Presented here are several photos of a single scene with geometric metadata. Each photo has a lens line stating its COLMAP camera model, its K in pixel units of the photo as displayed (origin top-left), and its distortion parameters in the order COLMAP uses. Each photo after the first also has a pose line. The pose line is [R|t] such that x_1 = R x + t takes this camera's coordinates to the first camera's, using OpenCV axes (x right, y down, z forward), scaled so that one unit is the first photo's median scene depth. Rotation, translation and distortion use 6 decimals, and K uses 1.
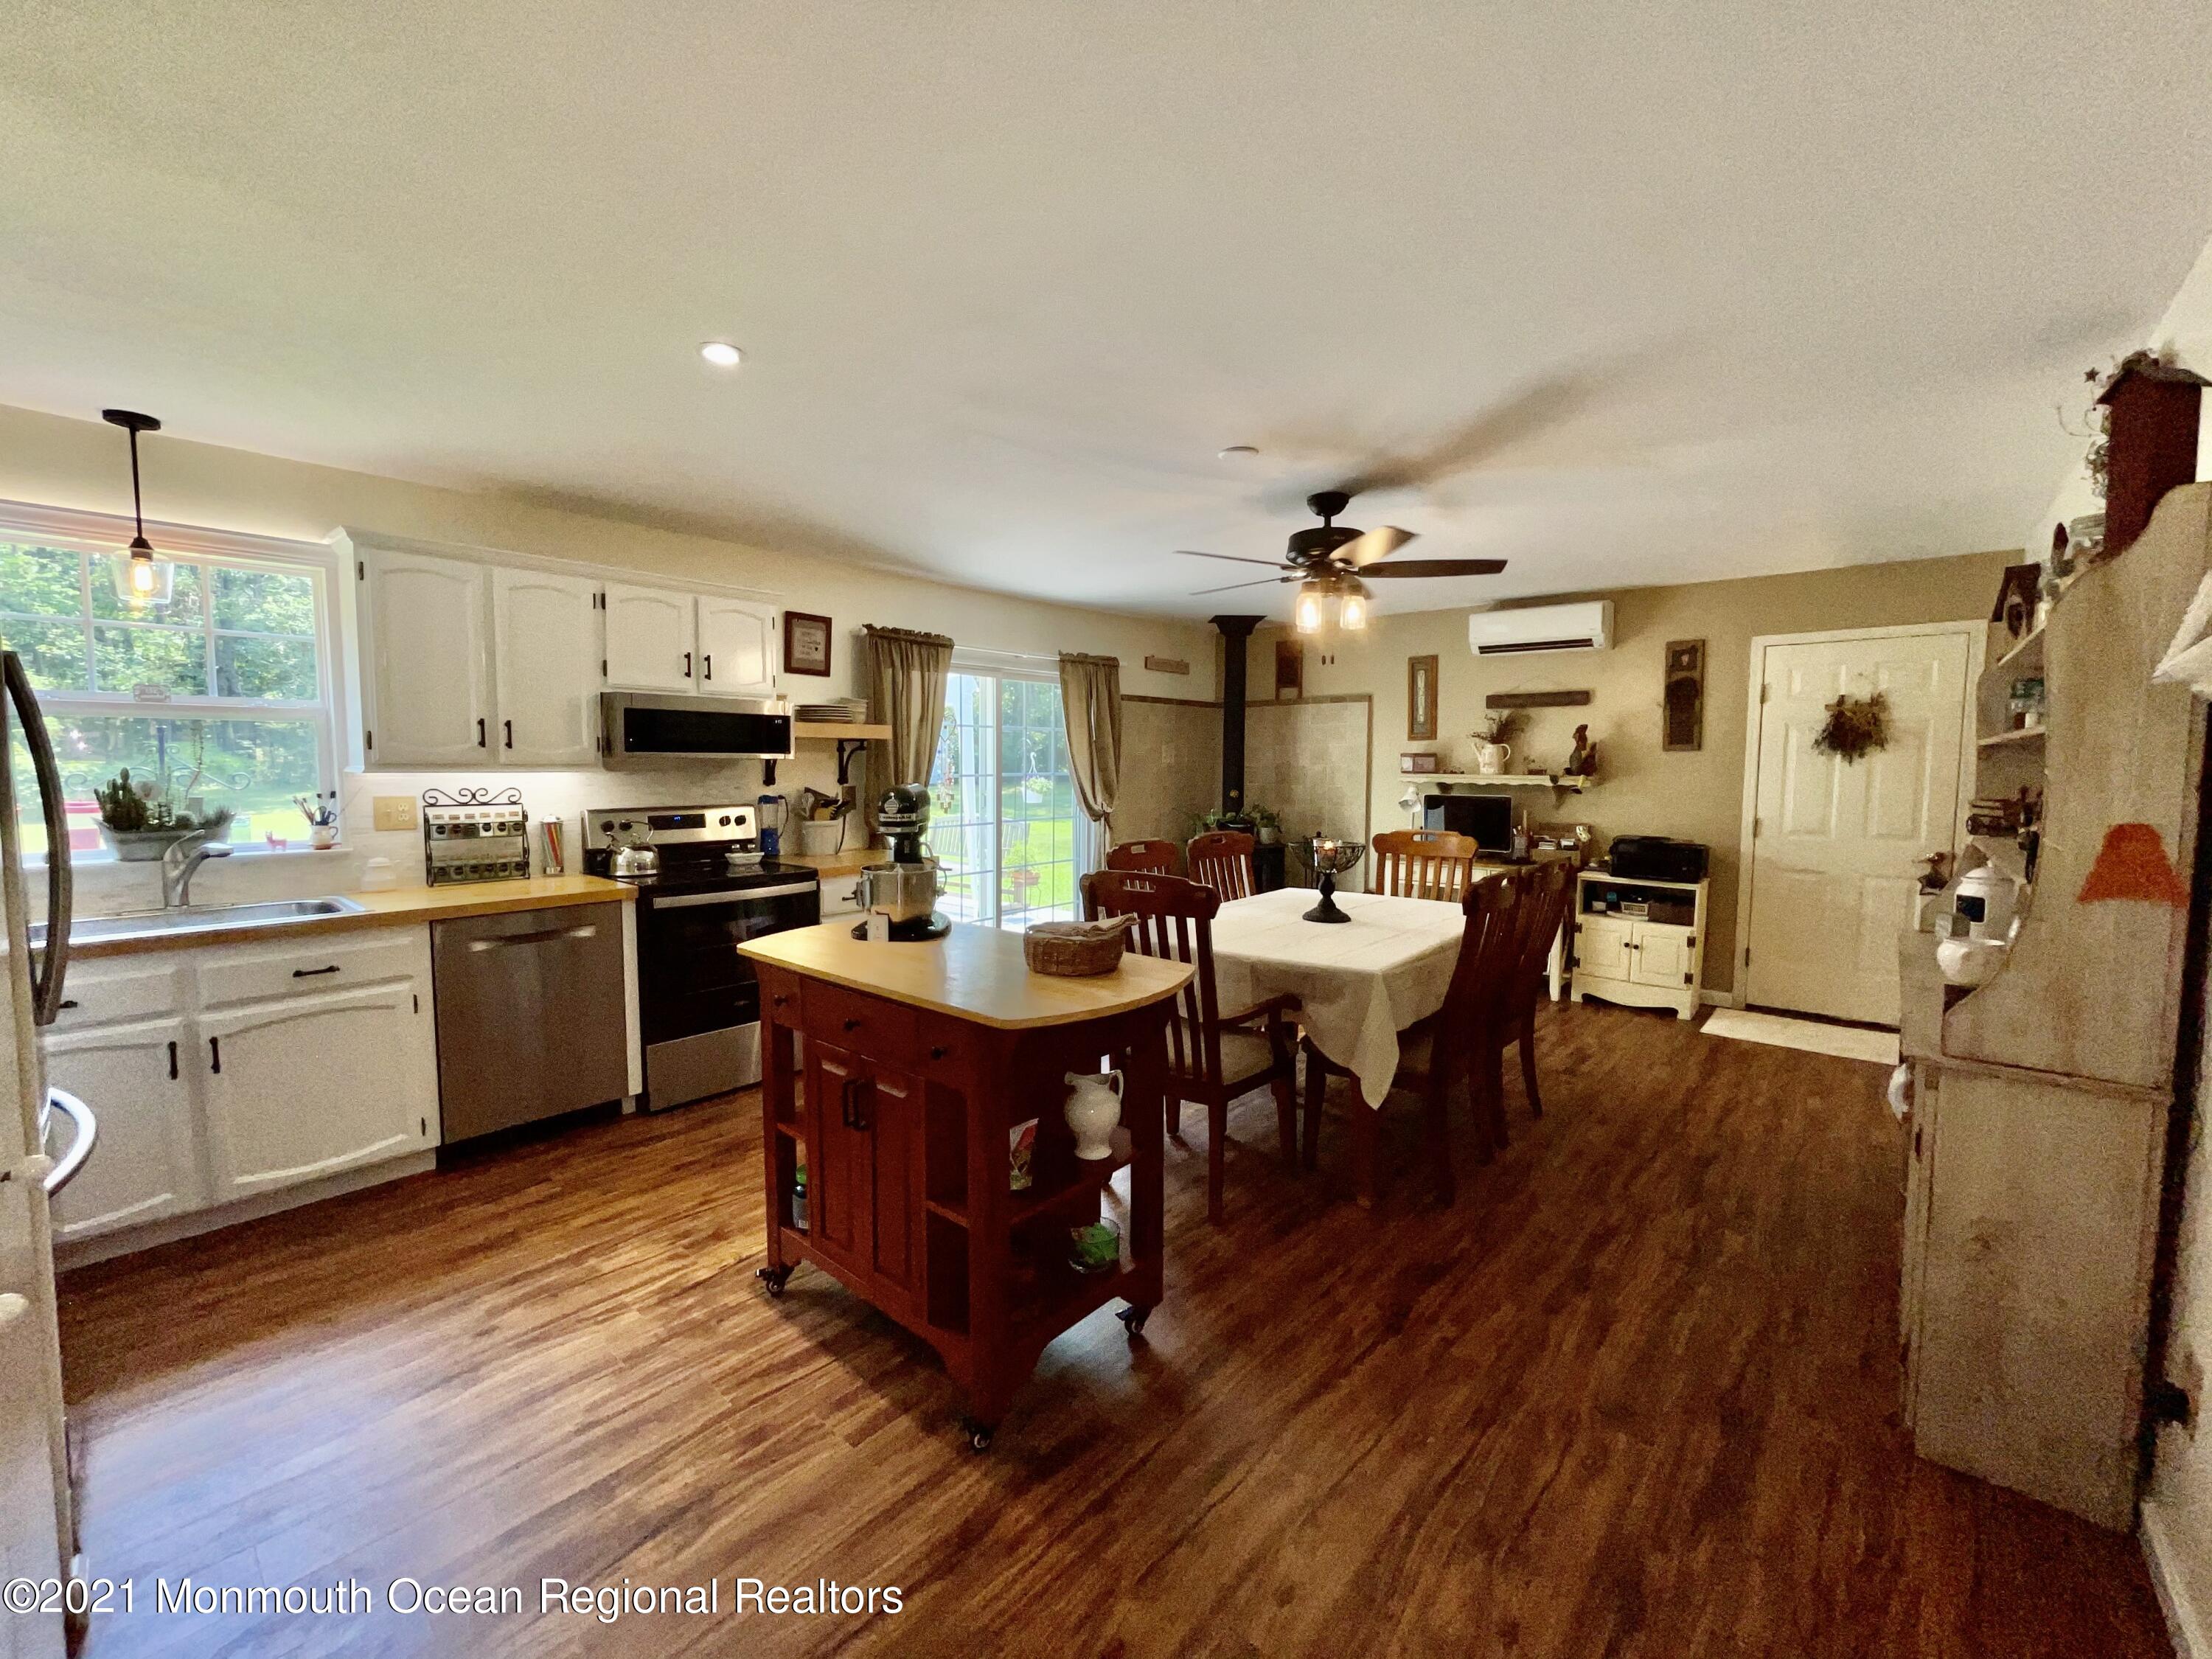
lens RADIAL K [[895.8, 0, 1101.5], [0, 895.8, 826.0], [0, 0, 1]] dist [-0.001915, -0.000047]
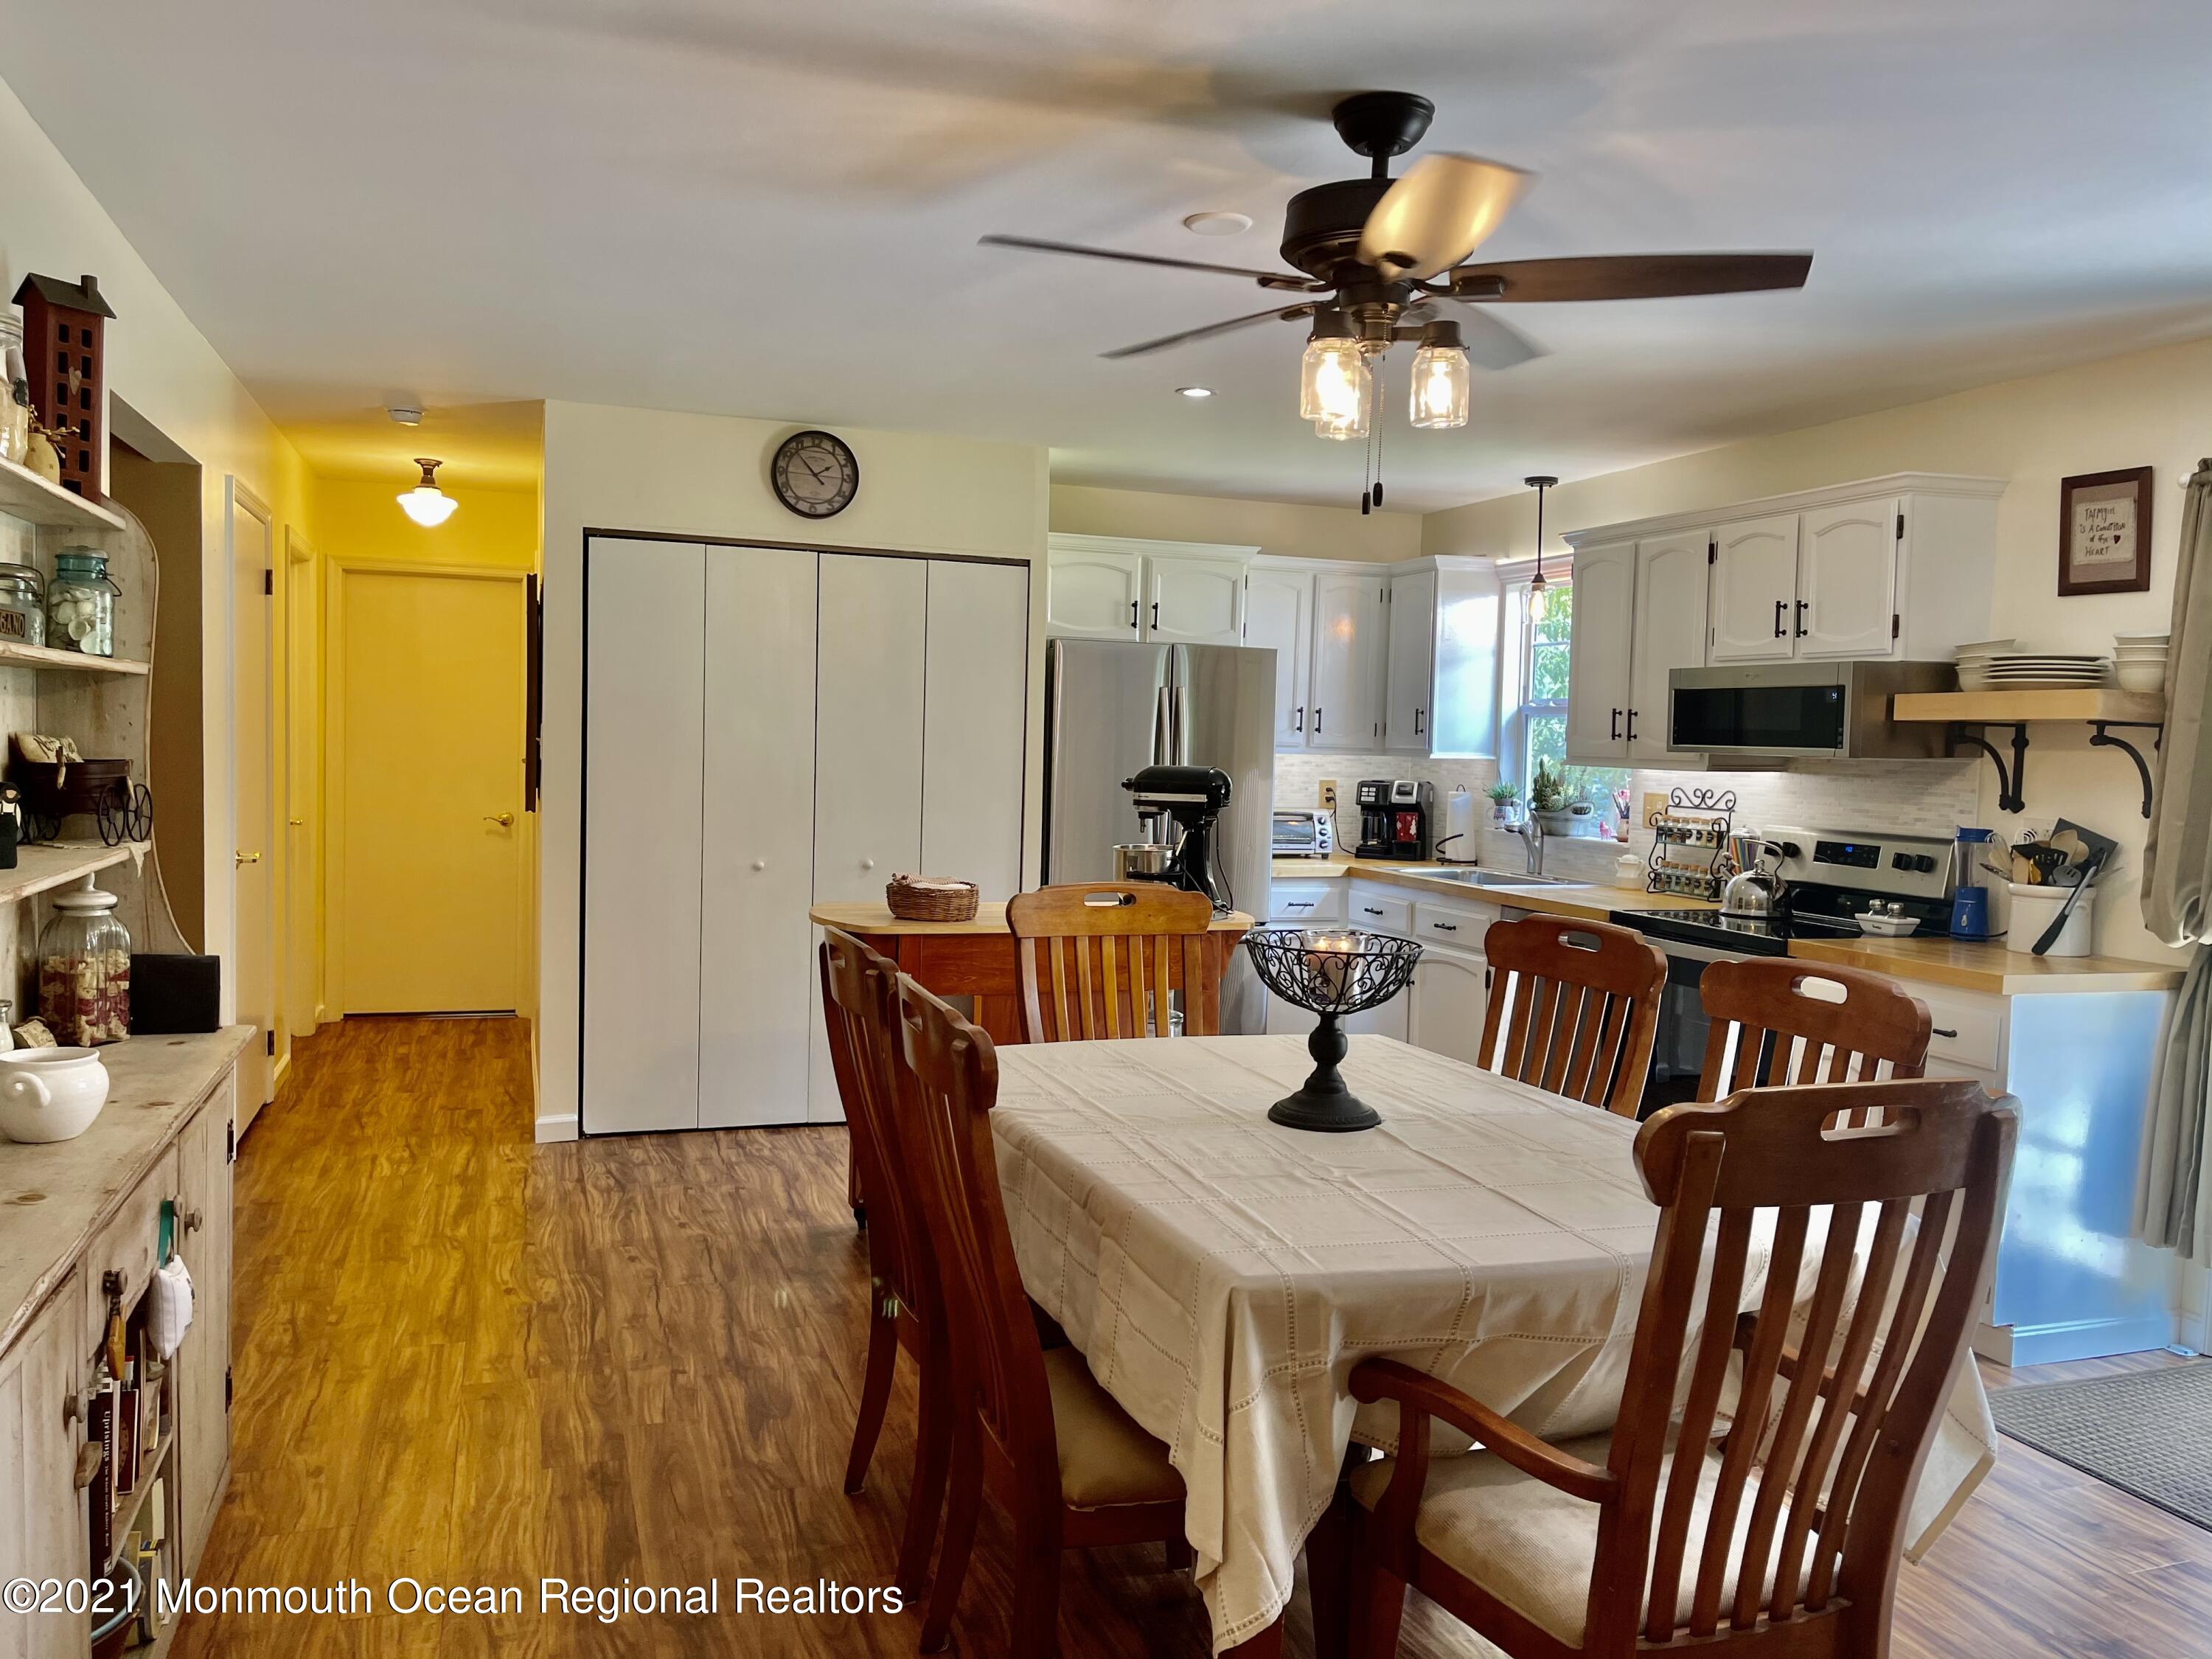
lens RADIAL K [[1706.6, 0, 1106.0], [0, 1706.6, 829.5], [0, 0, 1]] dist [0.031133, 0.001764]
pose [[-0.492554, 0.028849, -0.869804, 1.117269], [-0.093550, 0.991904, 0.085874, -0.100966], [0.865240, 0.123668, -0.485867, 1.445022]]
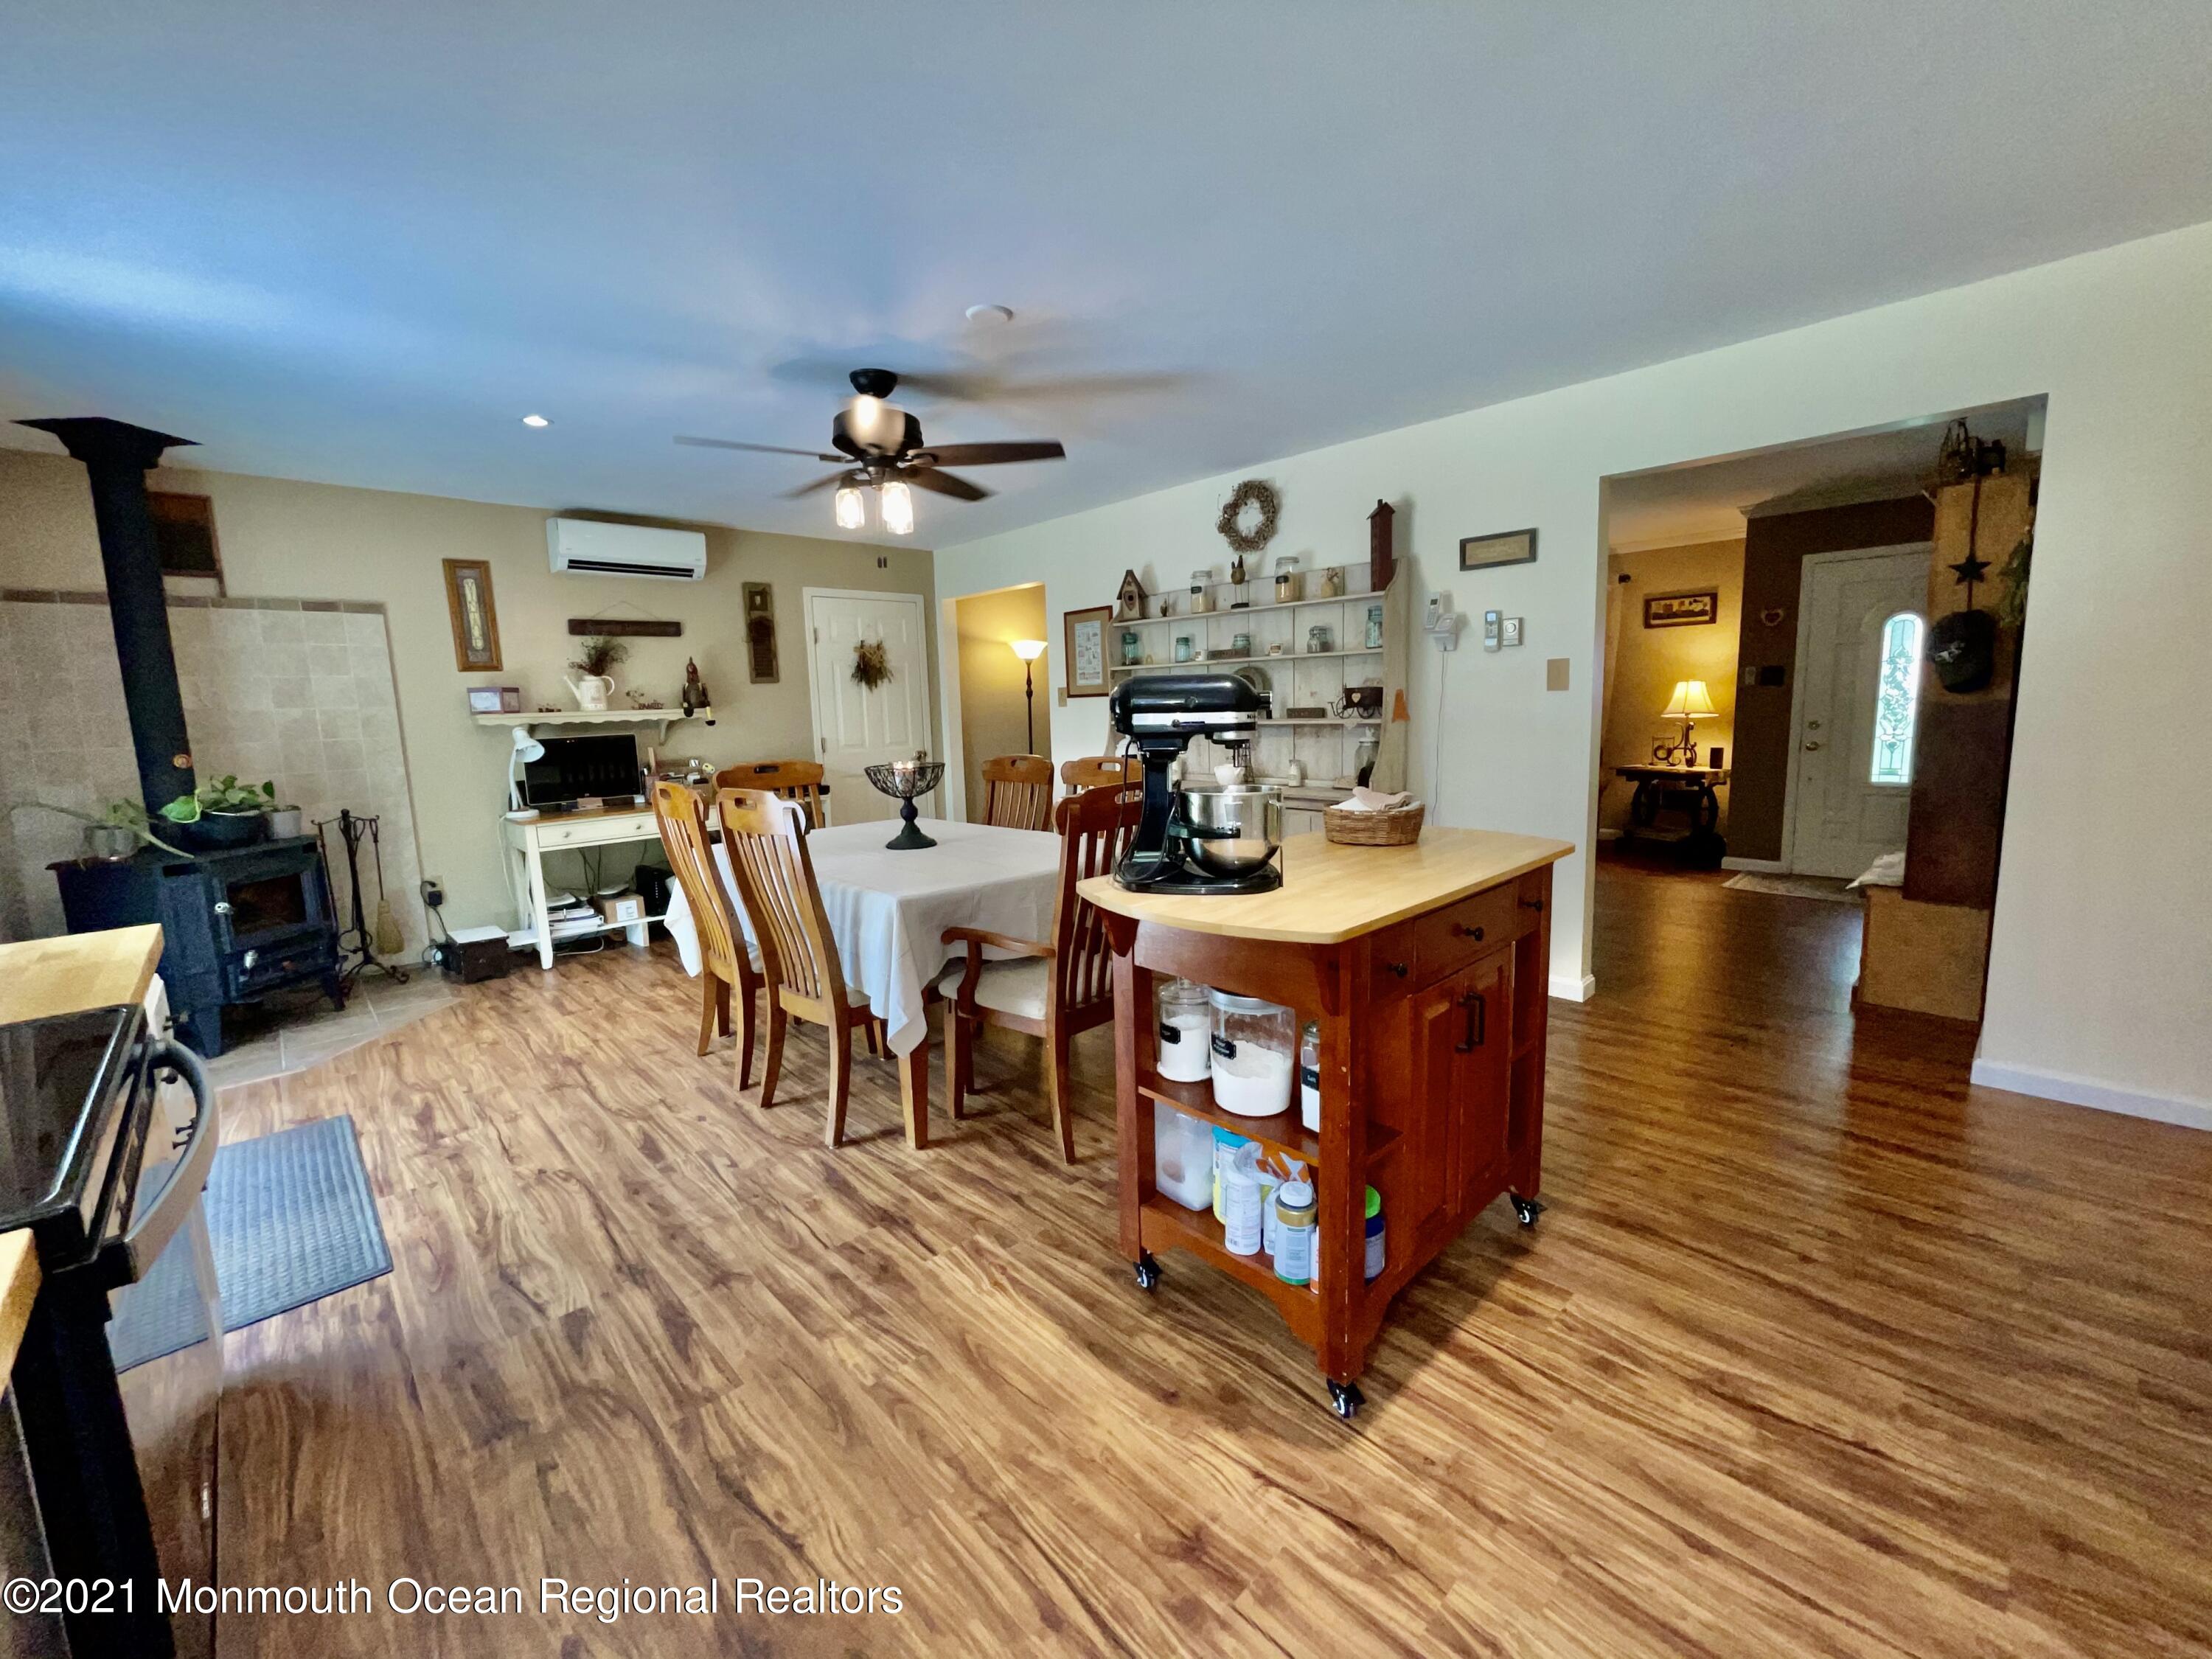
lens RADIAL K [[895.8, 0, 1101.5], [0, 895.8, 826.0], [0, 0, 1]] dist [-0.001915, -0.000047]
pose [[0.089204, -0.143737, 0.985587, -0.731481], [0.105628, 0.985317, 0.134137, -0.022466], [-0.990397, 0.092140, 0.103077, 0.794509]]
